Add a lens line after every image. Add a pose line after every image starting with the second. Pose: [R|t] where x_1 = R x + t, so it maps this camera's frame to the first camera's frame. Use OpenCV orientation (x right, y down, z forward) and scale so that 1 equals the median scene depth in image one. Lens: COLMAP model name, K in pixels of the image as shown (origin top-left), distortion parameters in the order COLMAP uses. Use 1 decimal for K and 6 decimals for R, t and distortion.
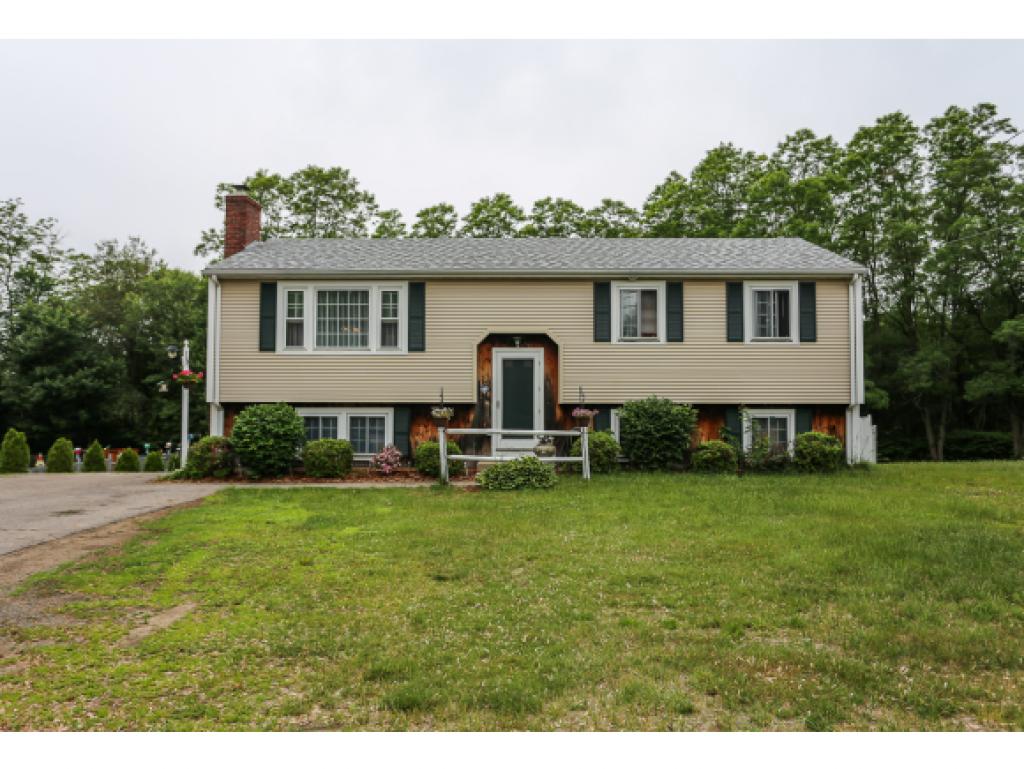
lens RADIAL K [[733.3, 0, 512.0], [0, 733.3, 384.5], [0, 0, 1]] dist [-0.009670, -0.001624]
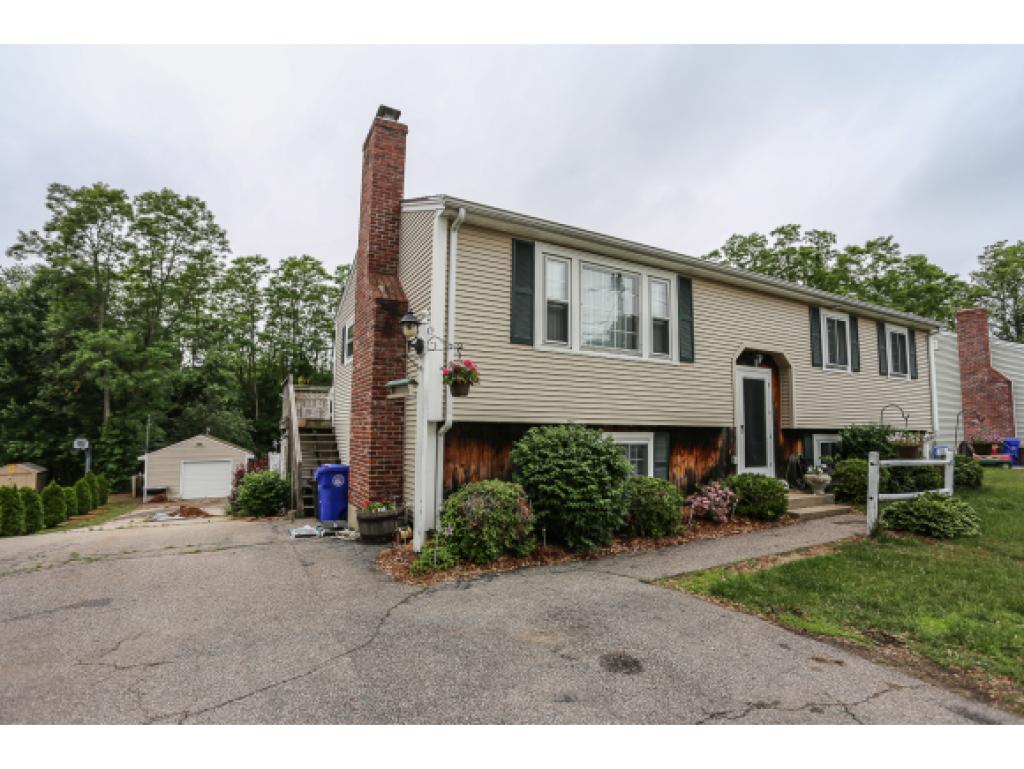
lens RADIAL K [[504.3, 0, 509.0], [0, 504.3, 387.2], [0, 0, 1]] dist [-0.078430, 0.031020]
pose [[0.865538, 0.050583, 0.498282, -0.565822], [-0.019524, 0.997538, -0.067351, 0.022773], [-0.500462, 0.048567, 0.864395, 0.619707]]
